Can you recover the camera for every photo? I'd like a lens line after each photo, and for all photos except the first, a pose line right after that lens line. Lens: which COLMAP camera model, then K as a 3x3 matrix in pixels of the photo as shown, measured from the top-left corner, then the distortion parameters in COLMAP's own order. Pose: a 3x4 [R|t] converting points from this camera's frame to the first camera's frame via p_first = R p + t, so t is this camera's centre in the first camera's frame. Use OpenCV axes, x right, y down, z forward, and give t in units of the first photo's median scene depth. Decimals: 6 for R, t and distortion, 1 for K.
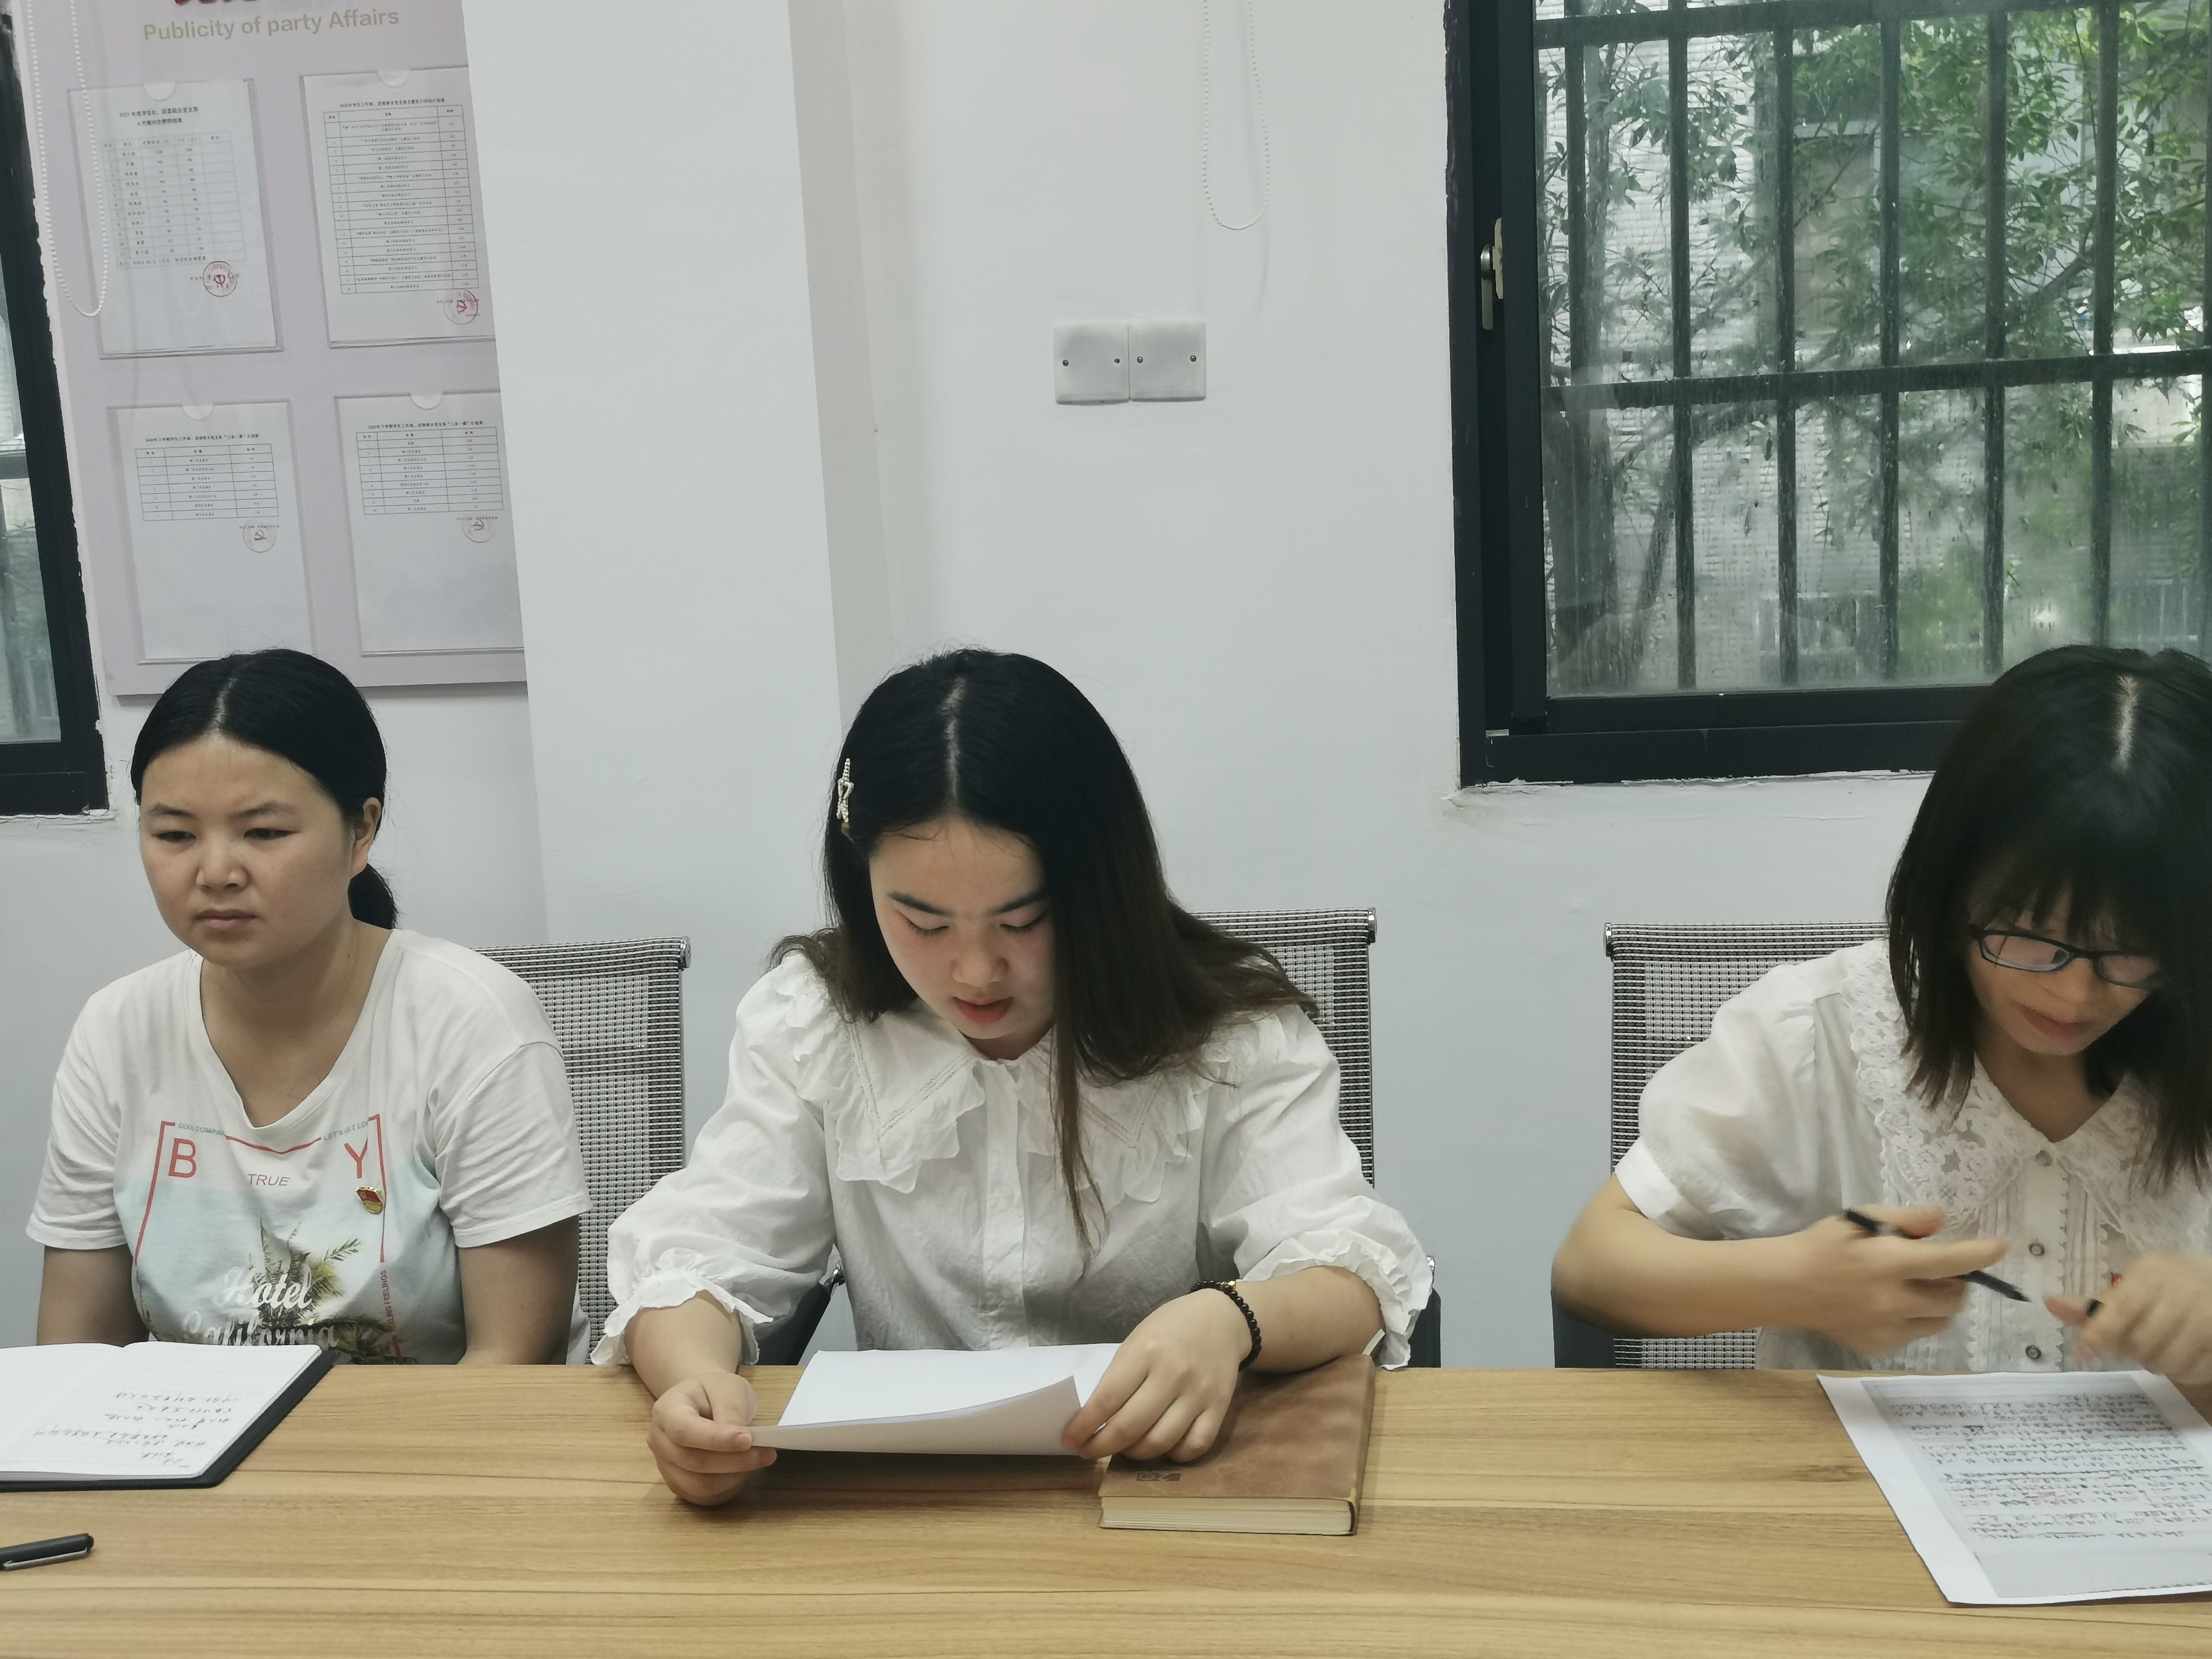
lens RADIAL K [[2485.8, 0, 1105.5], [0, 2485.8, 829.1], [0, 0, 1]] dist [0.016528, 0.000000]
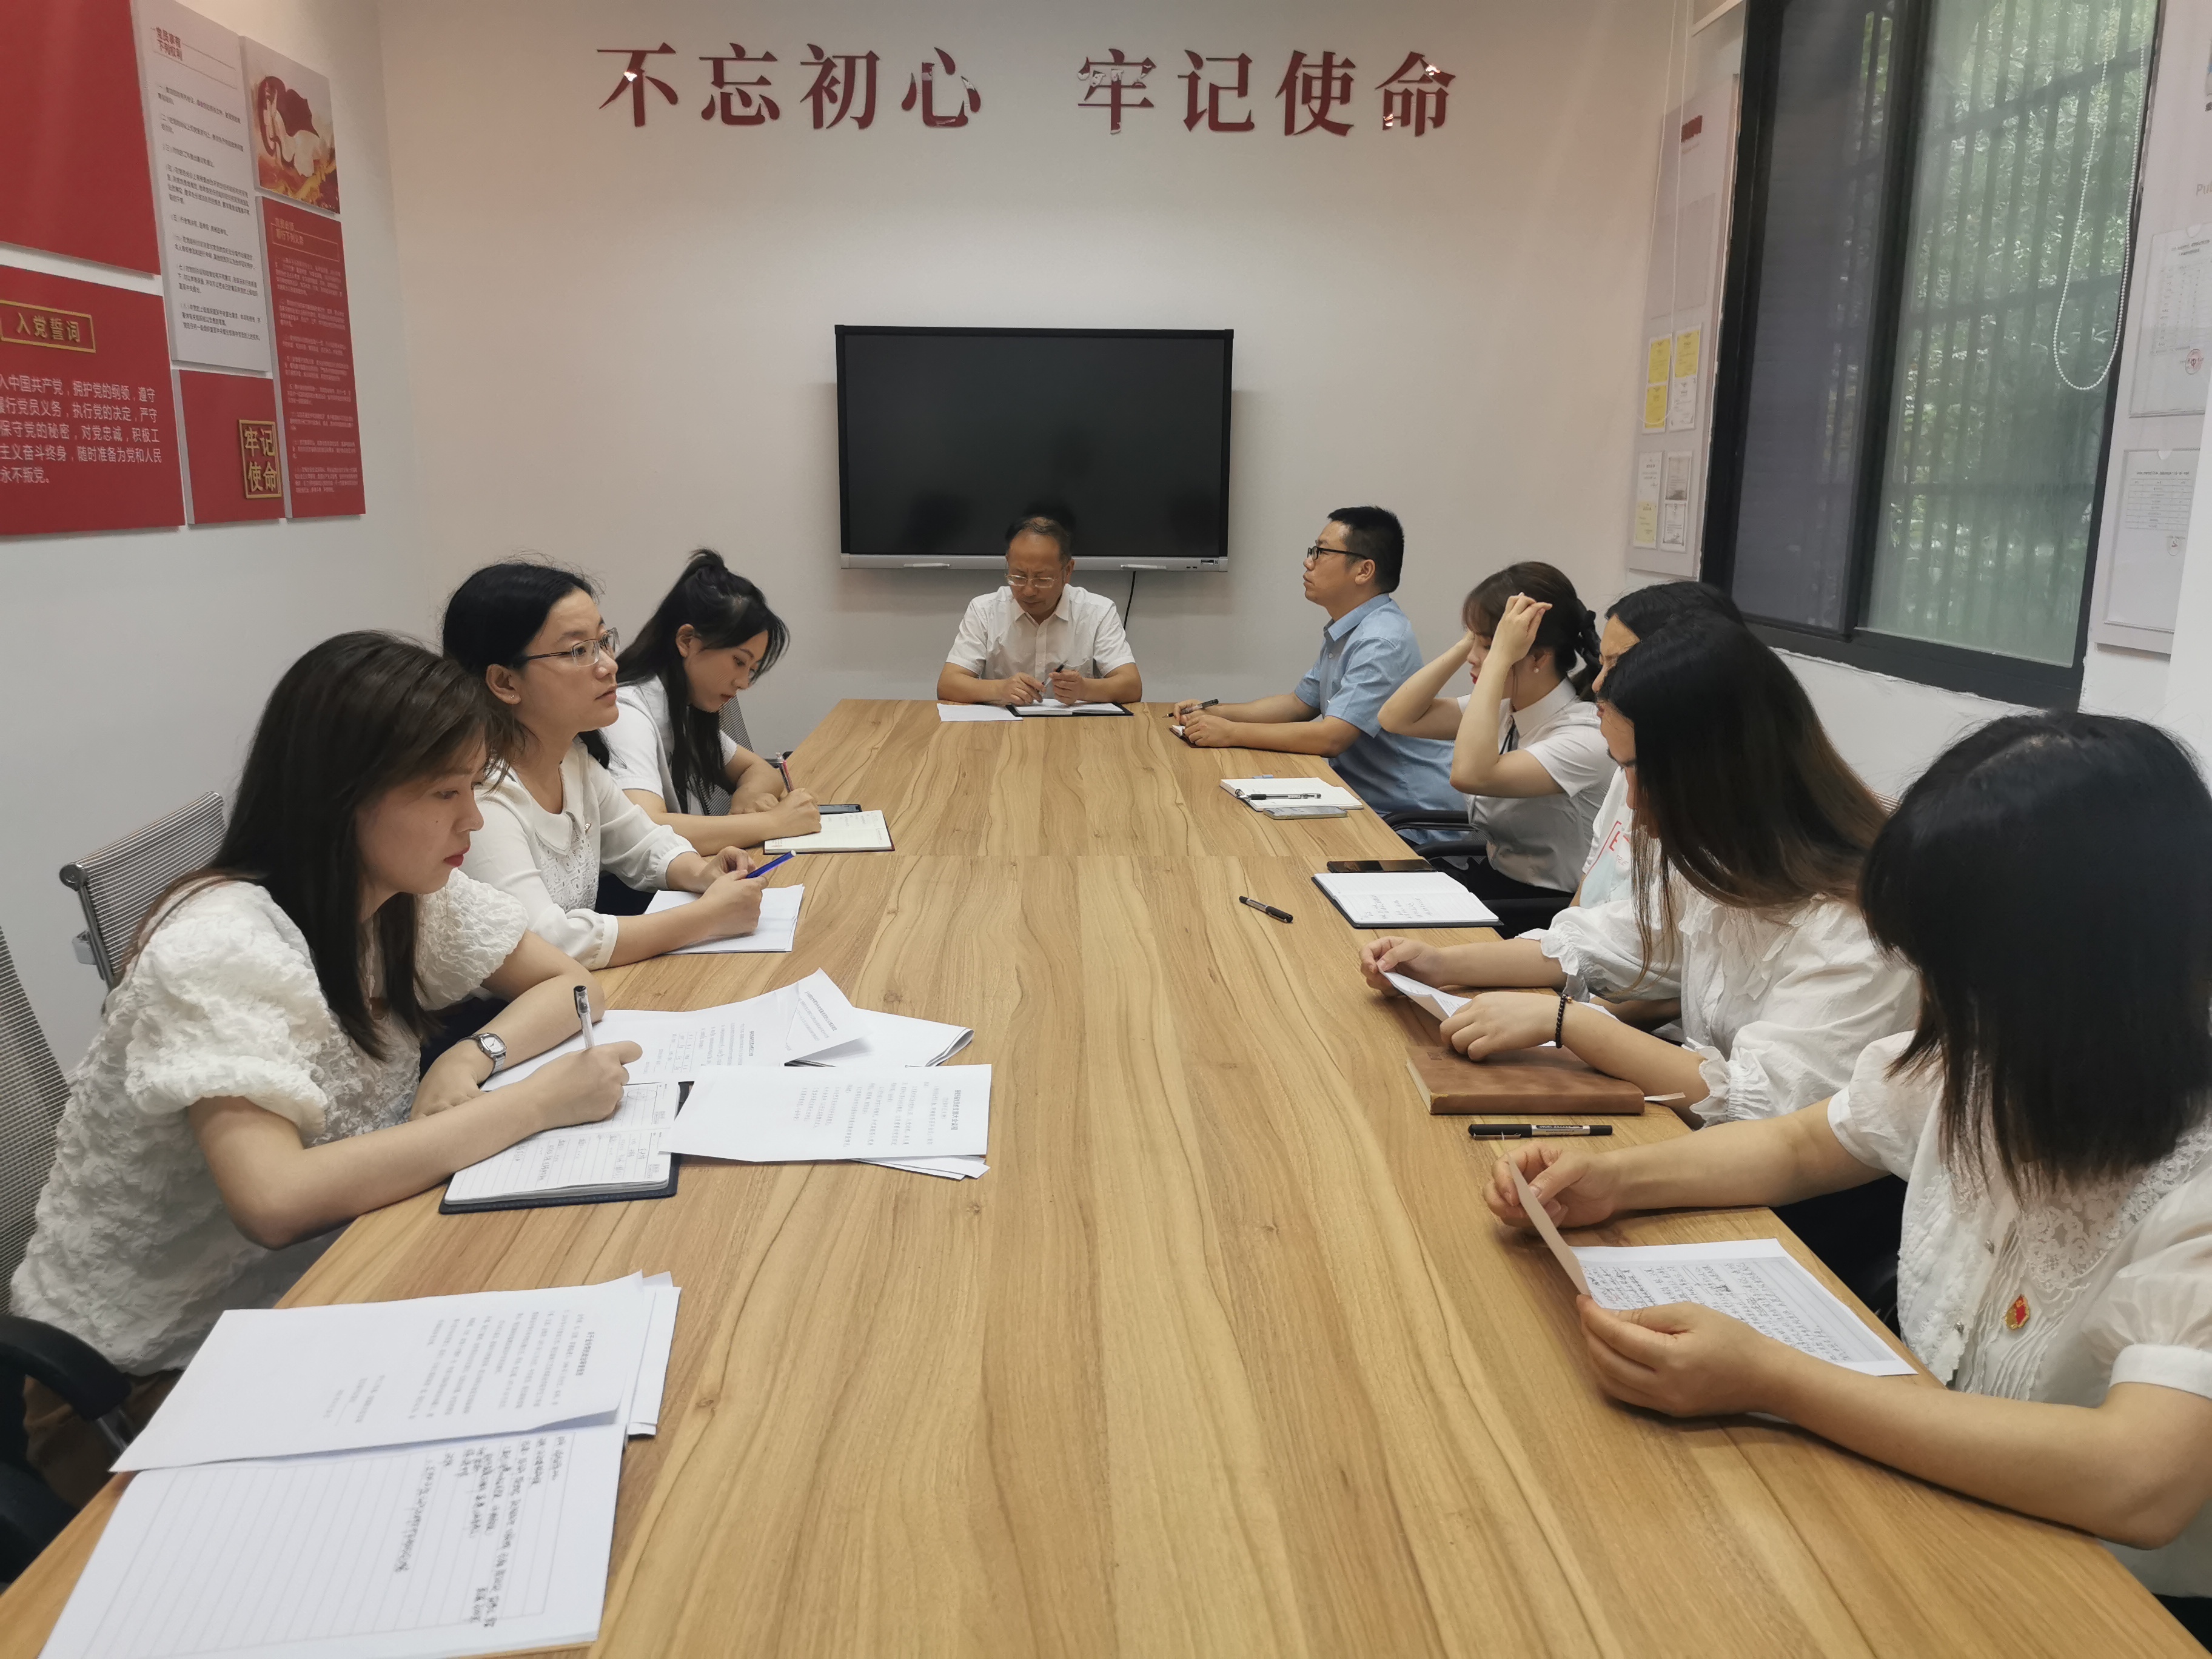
lens RADIAL K [[1730.5, 0, 1104.6], [0, 1730.5, 832.4], [0, 0, 1]] dist [0.003930, 0.000046]
pose [[0.125595, 0.248603, -0.960428, 0.589670], [-0.189958, 0.956208, 0.222670, -0.066454], [0.973726, 0.154475, 0.167319, 0.271973]]
